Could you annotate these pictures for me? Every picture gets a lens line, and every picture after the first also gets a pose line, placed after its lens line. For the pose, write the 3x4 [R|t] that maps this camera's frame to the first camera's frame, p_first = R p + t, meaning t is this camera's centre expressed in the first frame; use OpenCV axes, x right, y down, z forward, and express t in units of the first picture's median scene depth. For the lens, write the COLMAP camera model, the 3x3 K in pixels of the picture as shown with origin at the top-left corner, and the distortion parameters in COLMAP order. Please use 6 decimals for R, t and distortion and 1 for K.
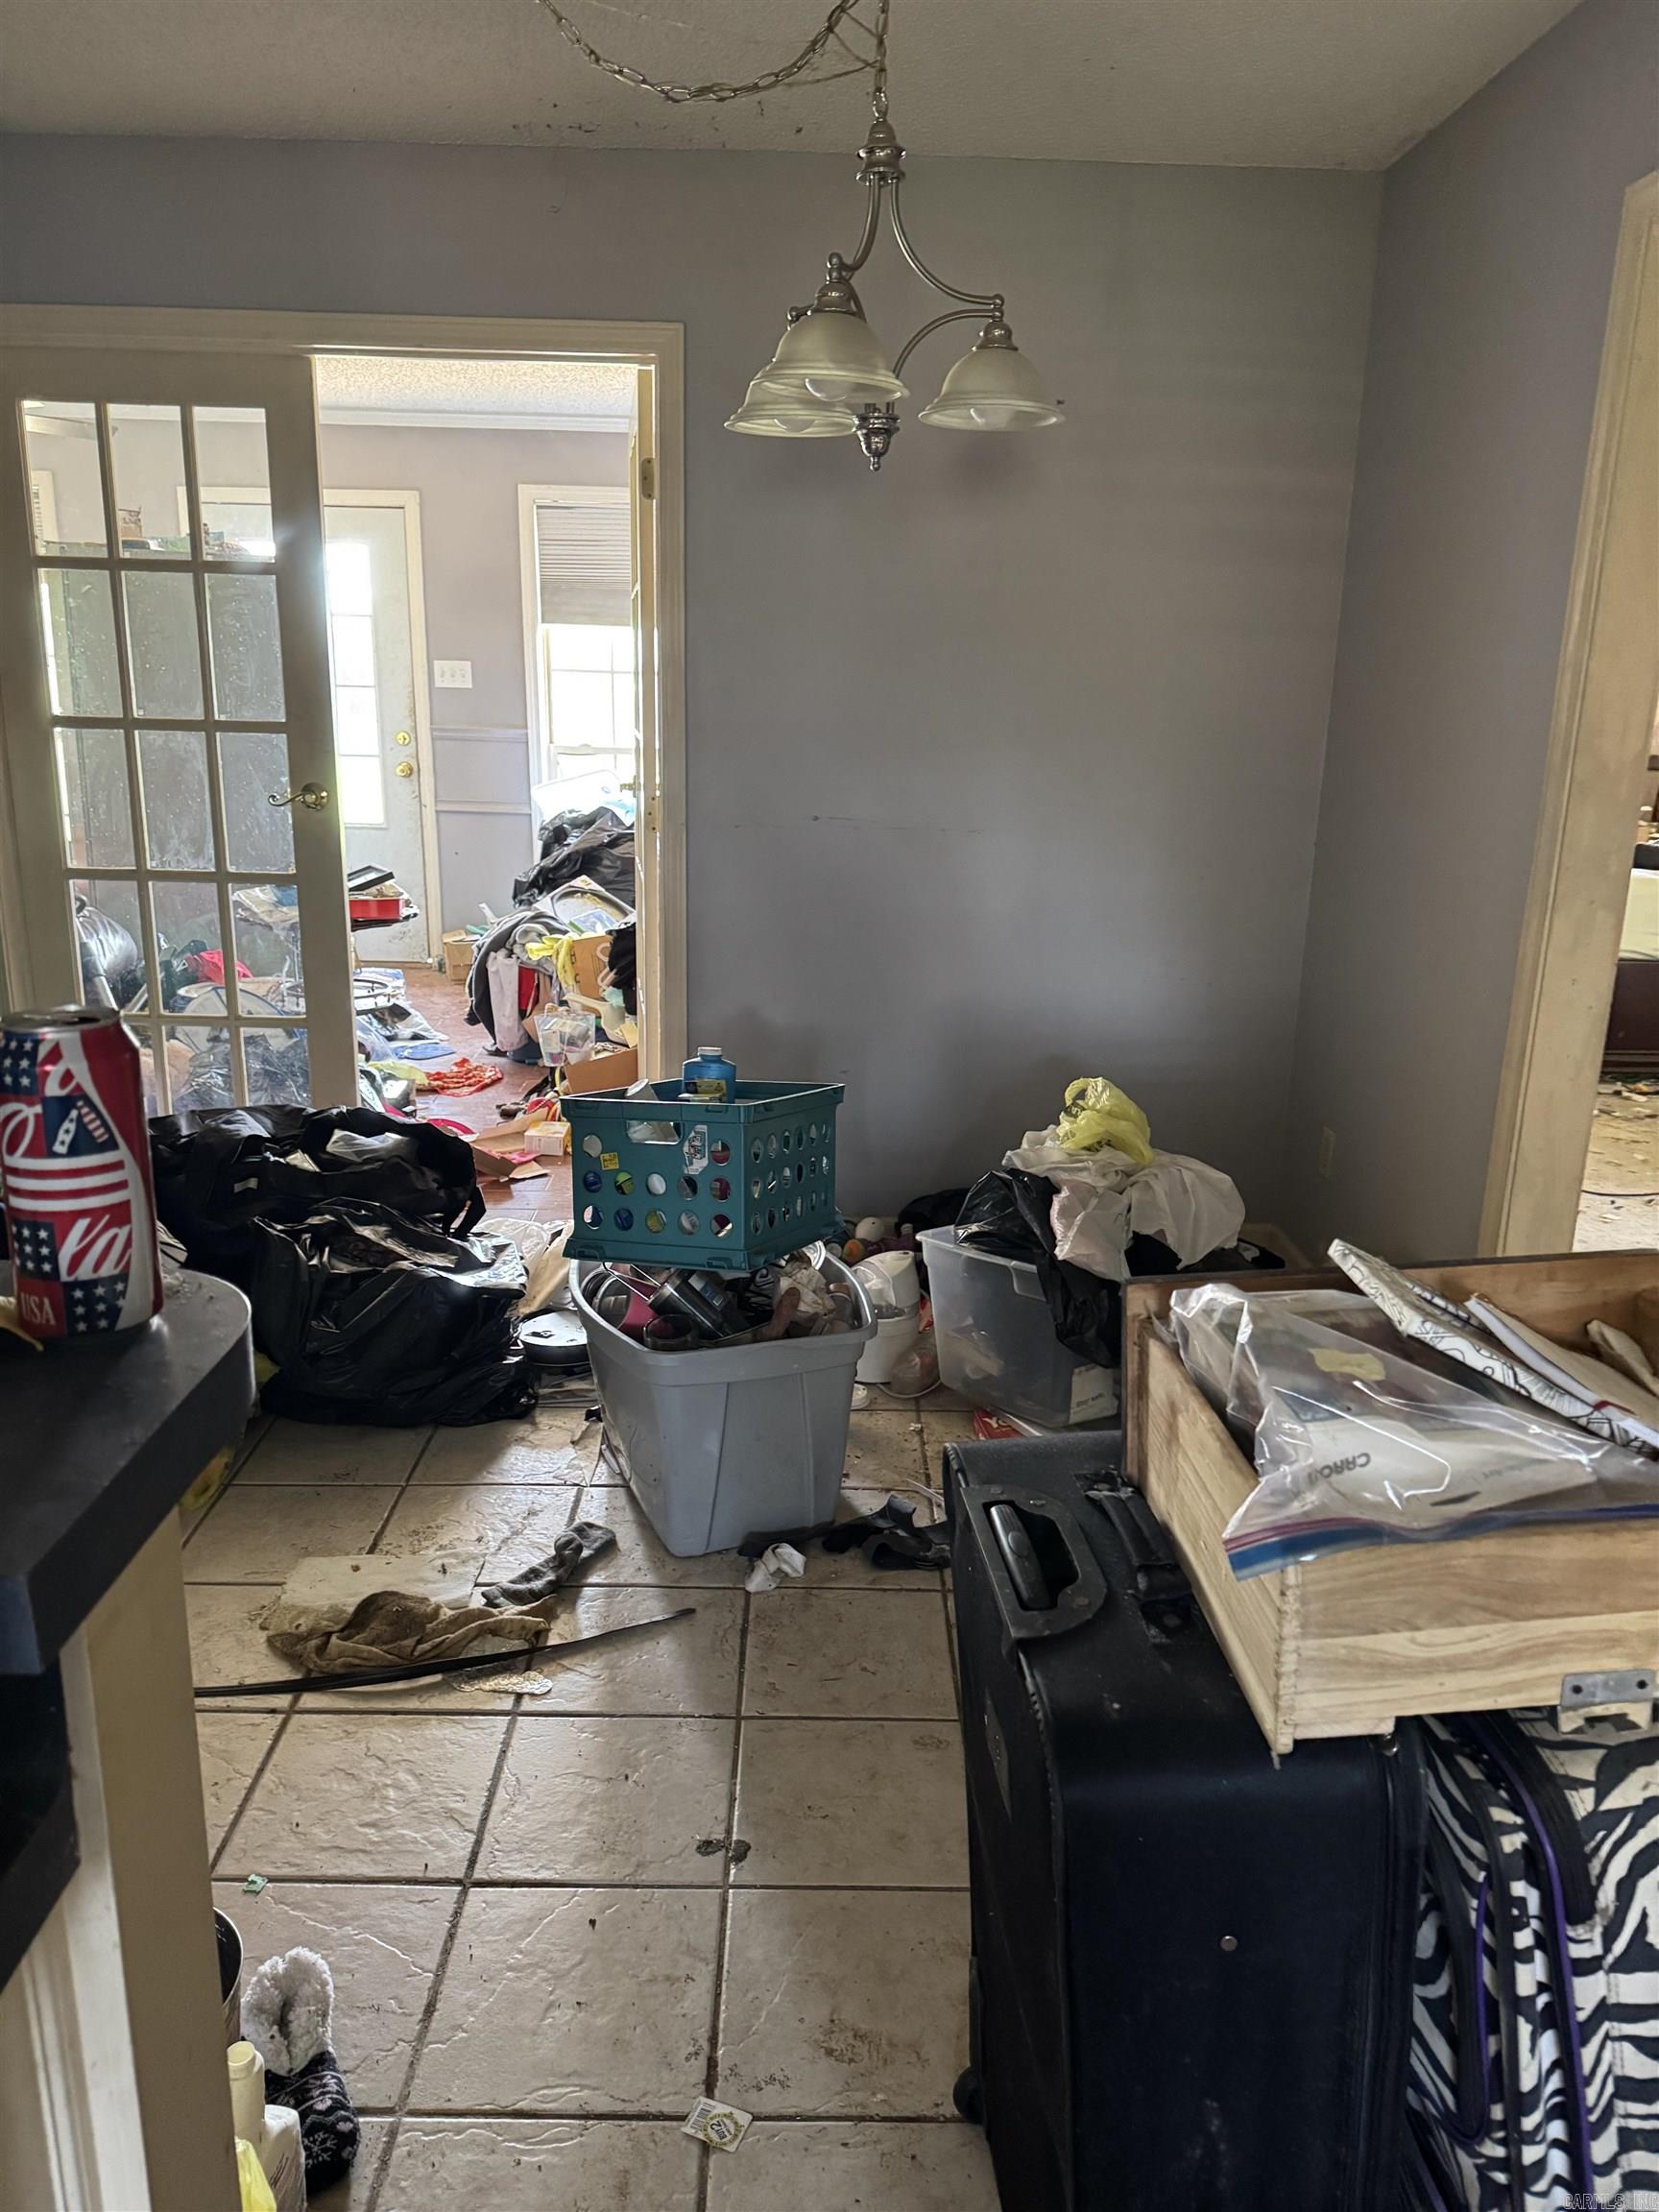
lens RADIAL K [[1547.5, 0, 829.5], [0, 1547.5, 1106.0], [0, 0, 1]] dist [0.088682, -0.117810]
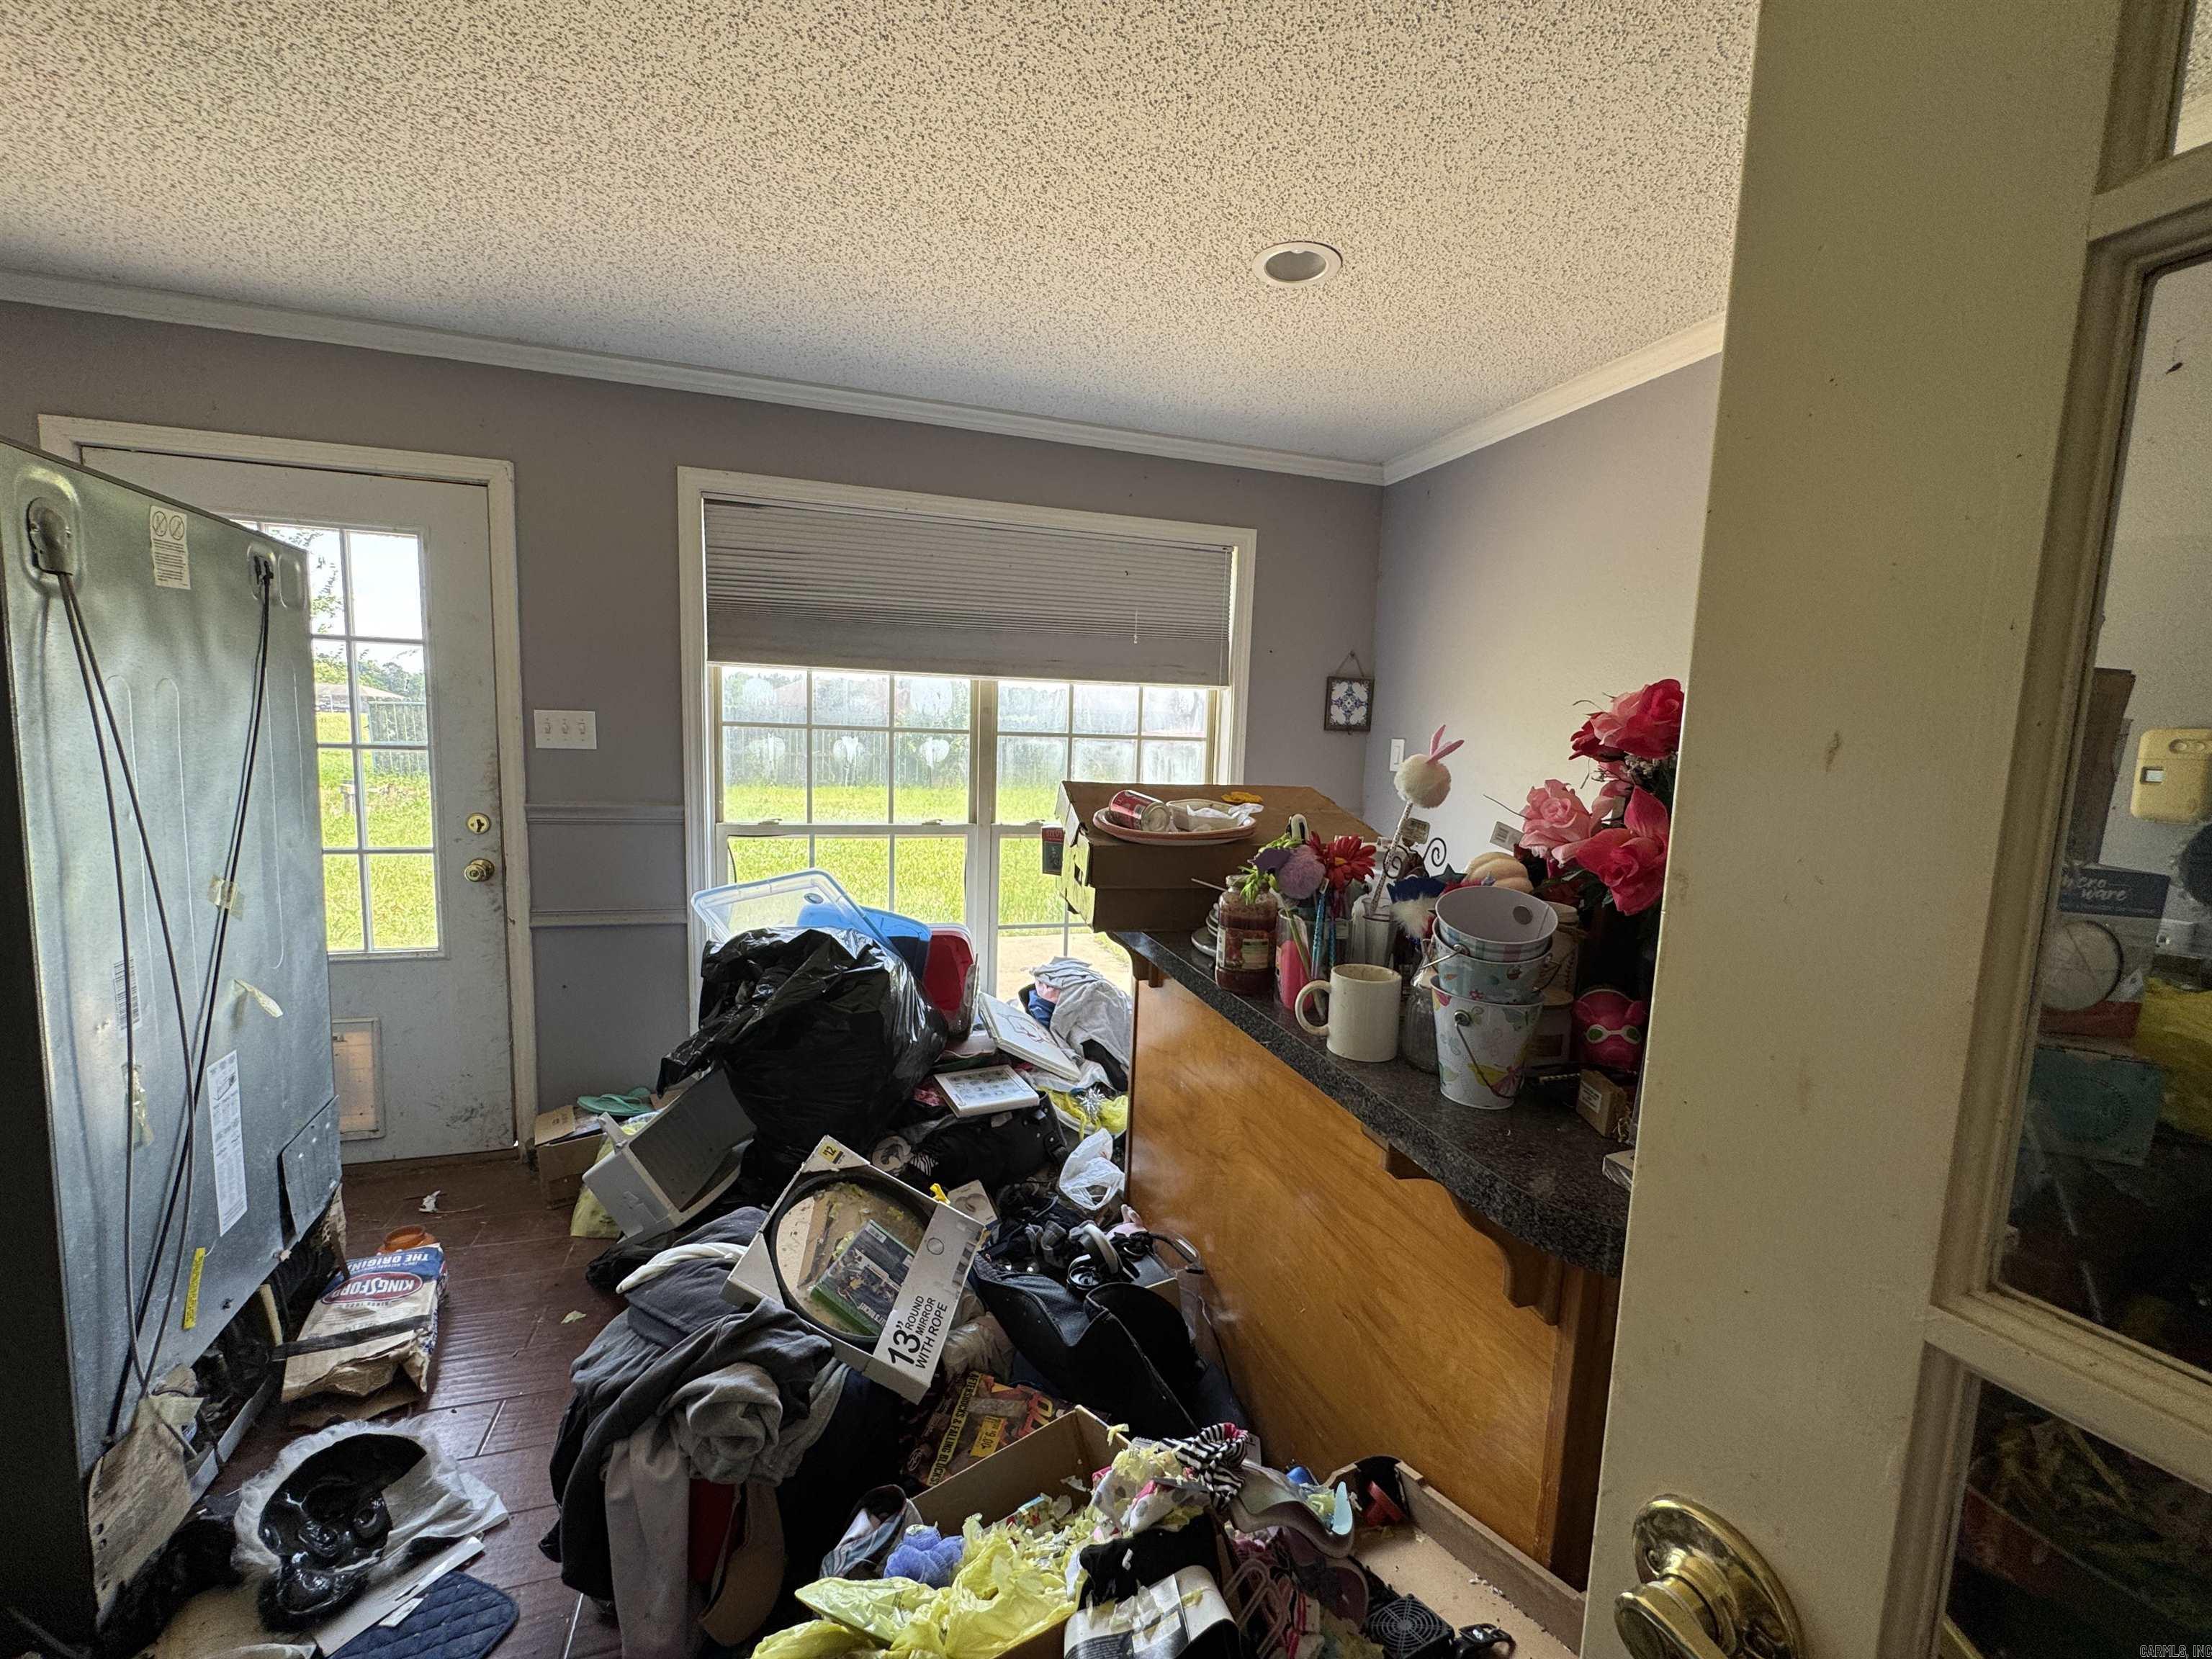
lens RADIAL K [[883.4, 0, 1101.8], [0, 883.4, 825.6], [0, 0, 1]] dist [0.000131, 0.000057]
pose [[0.960220, -0.018988, 0.278597, -0.127276], [0.061325, 0.987669, -0.144049, -0.168053], [-0.272426, 0.155403, 0.949544, 0.587599]]
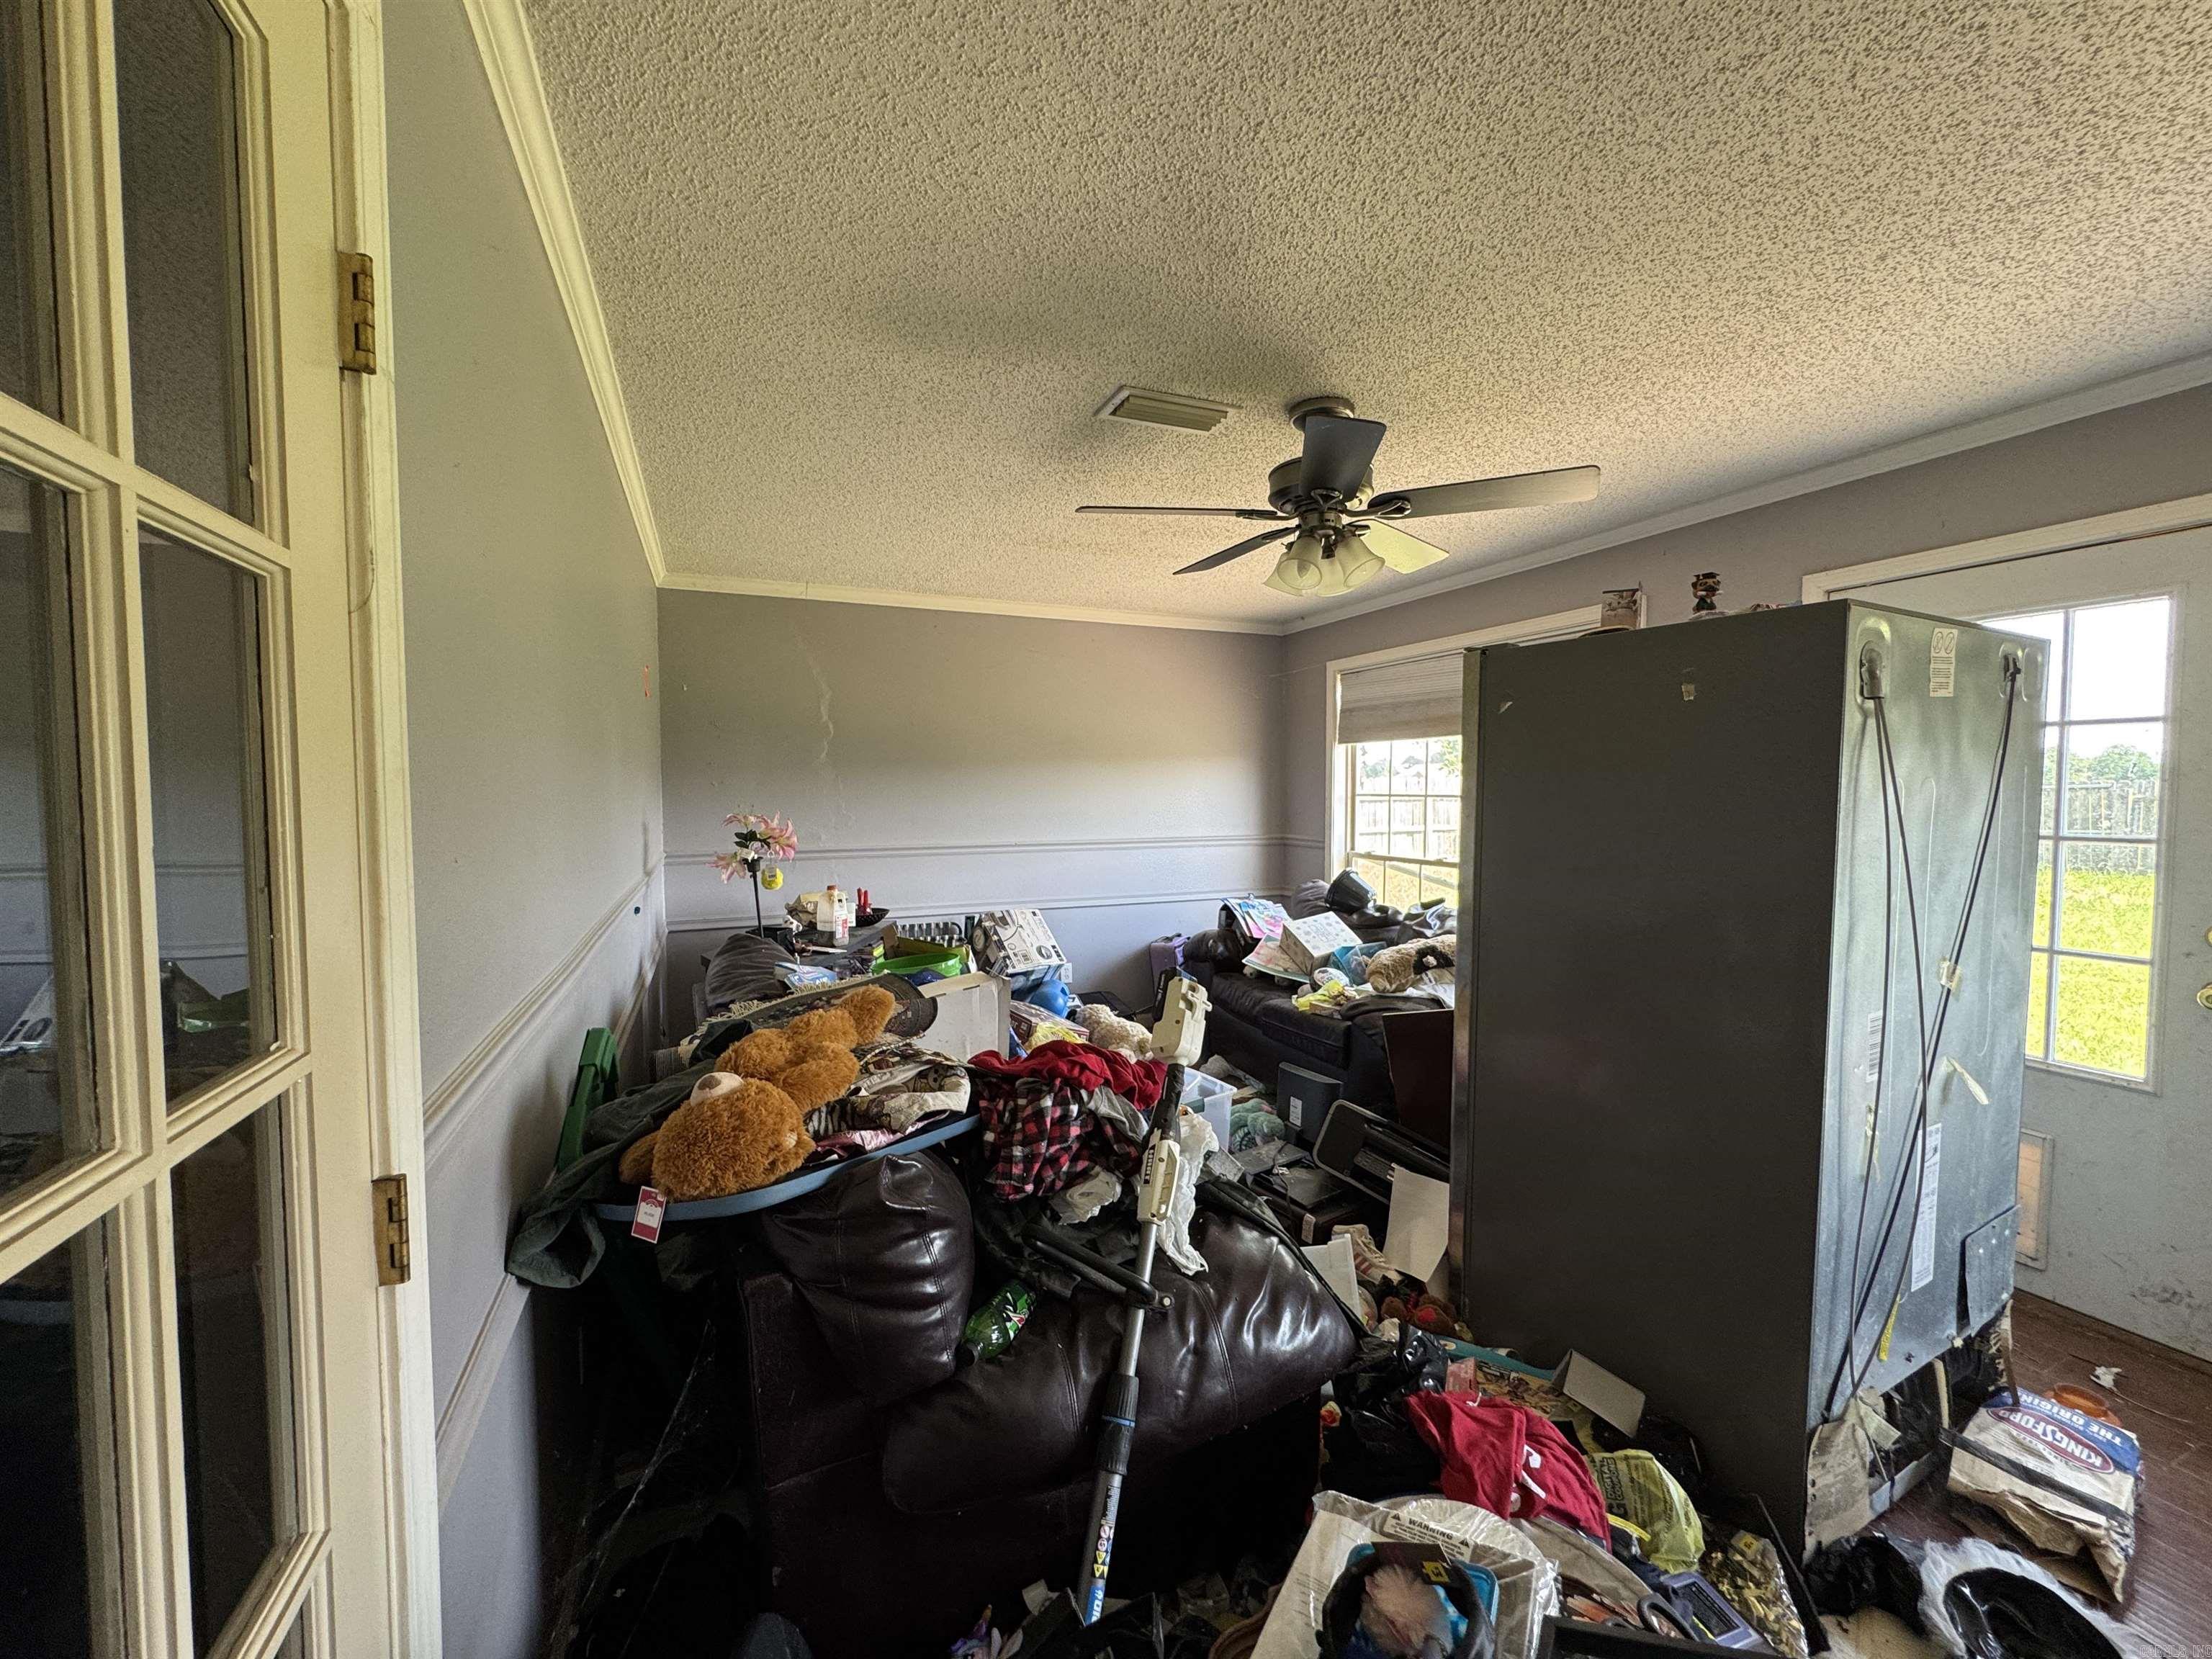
lens RADIAL K [[883.4, 0, 1101.8], [0, 883.4, 825.6], [0, 0, 1]] dist [0.000131, 0.000057]
pose [[0.381800, 0.020345, -0.924021, -0.144155], [-0.240338, 0.967550, -0.078002, -0.162668], [0.892450, 0.251858, 0.374300, 0.561682]]
